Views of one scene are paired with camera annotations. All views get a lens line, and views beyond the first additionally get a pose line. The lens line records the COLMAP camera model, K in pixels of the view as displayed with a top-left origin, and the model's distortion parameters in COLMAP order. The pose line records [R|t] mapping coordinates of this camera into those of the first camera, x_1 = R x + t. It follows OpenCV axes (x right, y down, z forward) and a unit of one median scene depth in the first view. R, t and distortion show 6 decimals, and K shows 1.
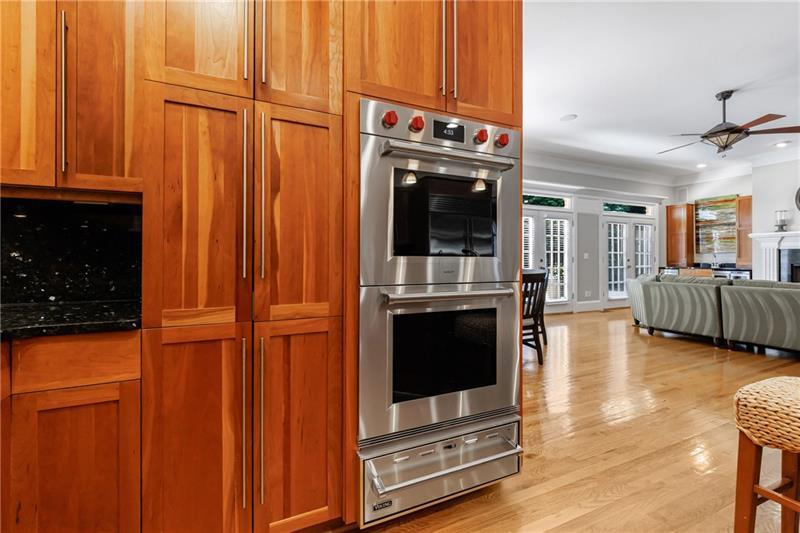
lens RADIAL K [[349.2, 0, 393.0], [0, 349.2, 266.6], [0, 0, 1]] dist [0.001248, -0.001643]
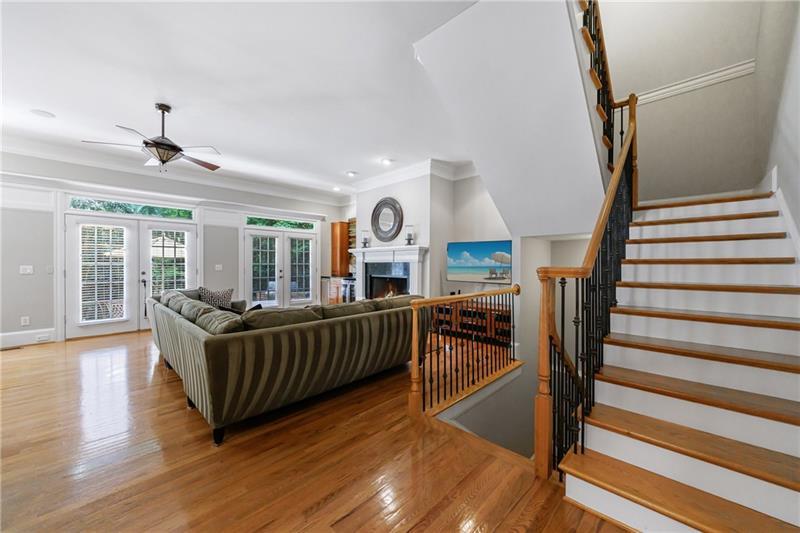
lens RADIAL K [[299.6, 0, 400.1], [0, 299.6, 269.3], [0, 0, 1]] dist [-0.013590, -0.000318]
pose [[0.939299, -0.005025, 0.343062, 0.760975], [0.006127, 0.999979, -0.002129, -0.021790], [-0.343044, 0.004102, 0.939310, 0.003961]]
